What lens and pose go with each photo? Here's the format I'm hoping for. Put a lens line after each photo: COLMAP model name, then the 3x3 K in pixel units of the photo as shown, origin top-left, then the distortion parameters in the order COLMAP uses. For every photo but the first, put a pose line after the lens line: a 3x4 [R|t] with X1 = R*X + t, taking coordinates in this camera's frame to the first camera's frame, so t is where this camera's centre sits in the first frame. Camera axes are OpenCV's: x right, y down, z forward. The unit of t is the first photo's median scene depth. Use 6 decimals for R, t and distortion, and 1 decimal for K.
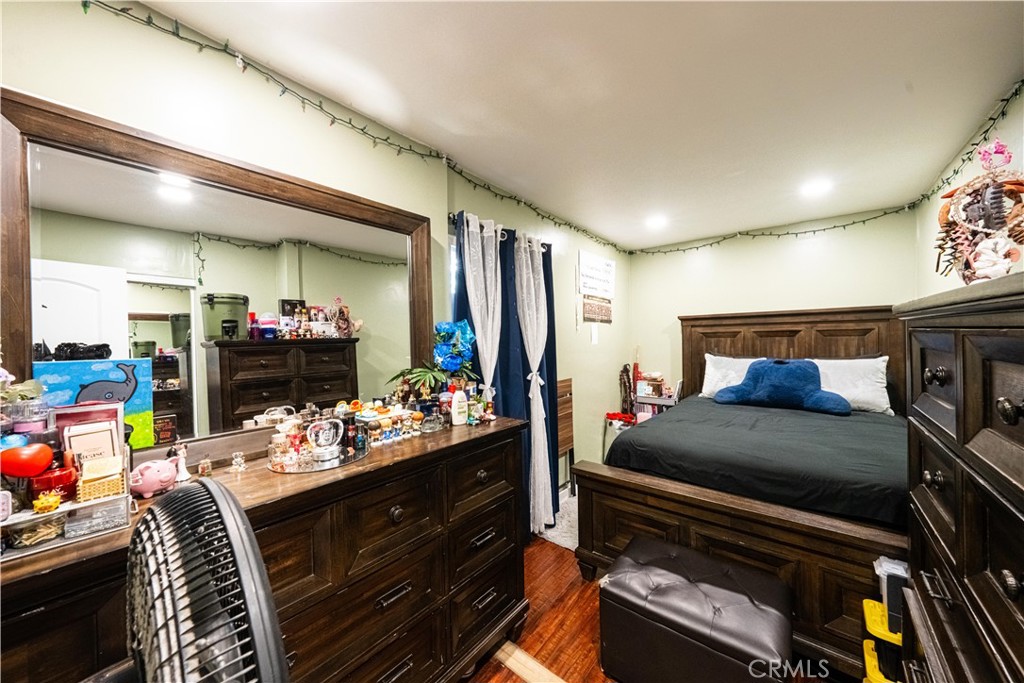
lens RADIAL K [[350.0, 0, 508.8], [0, 350.0, 339.8], [0, 0, 1]] dist [-0.002941, 0.000267]
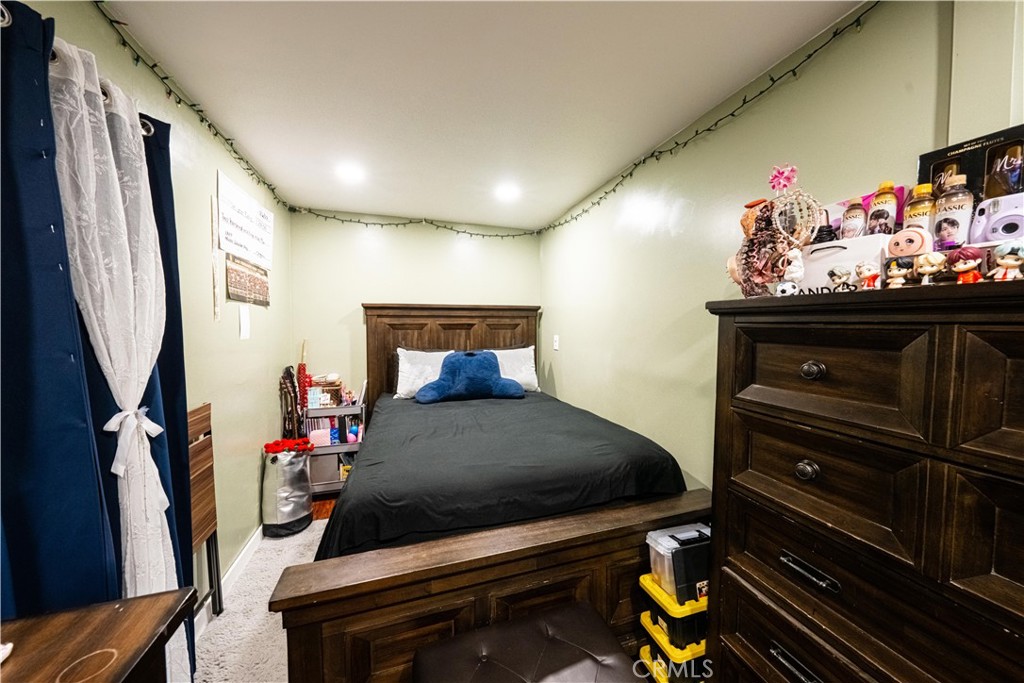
lens RADIAL K [[350.0, 0, 511.6], [0, 350.0, 339.6], [0, 0, 1]] dist [-0.002941, 0.000267]
pose [[0.526855, -0.015168, 0.849820, -0.031256], [-0.004987, 0.999768, 0.020936, -0.001096], [-0.849941, -0.015268, 0.526657, 0.323789]]
